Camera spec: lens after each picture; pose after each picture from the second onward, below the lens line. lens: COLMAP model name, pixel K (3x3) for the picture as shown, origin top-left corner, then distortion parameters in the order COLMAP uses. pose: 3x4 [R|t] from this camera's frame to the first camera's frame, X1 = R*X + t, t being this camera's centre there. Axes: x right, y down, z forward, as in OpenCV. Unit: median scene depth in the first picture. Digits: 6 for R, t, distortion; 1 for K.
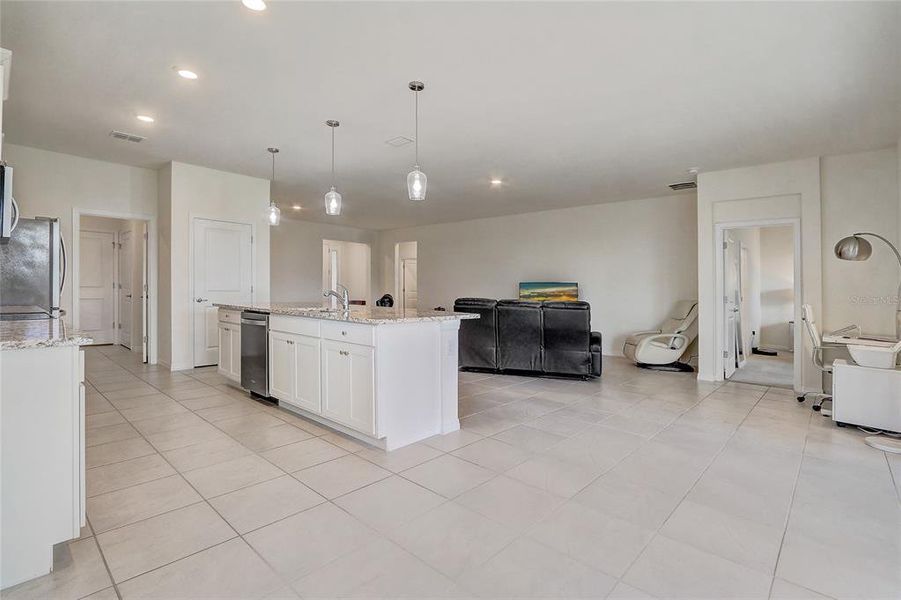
lens RADIAL K [[428.1, 0, 448.3], [0, 428.1, 295.1], [0, 0, 1]] dist [-0.004095, -0.000226]
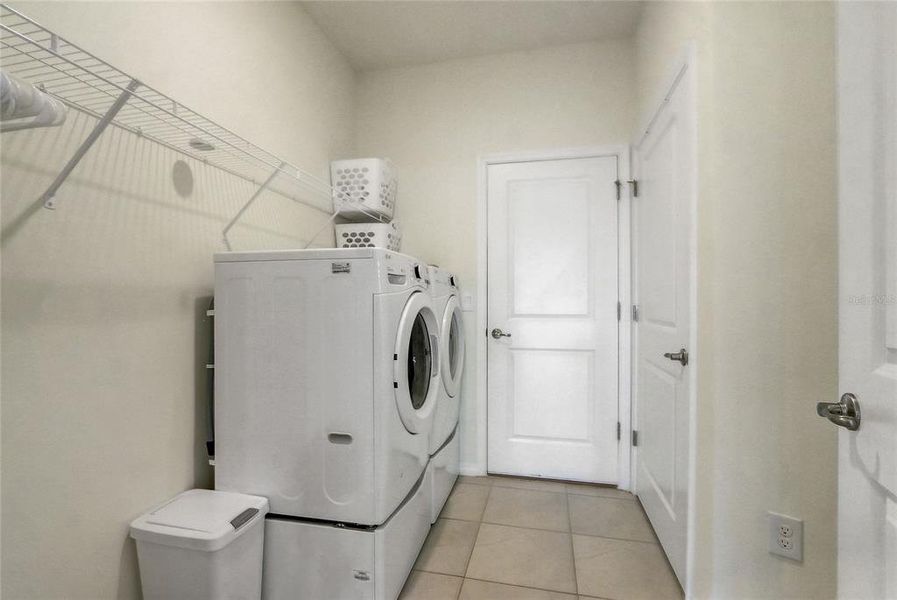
lens RADIAL K [[426.2, 0, 445.4], [0, 426.2, 301.4], [0, 0, 1]] dist [-0.004095, -0.000226]
pose [[0.488923, -0.004455, -0.872316, -0.560957], [-0.000468, 0.999985, -0.005369, -0.028172], [0.872327, 0.003034, 0.488914, 0.721214]]
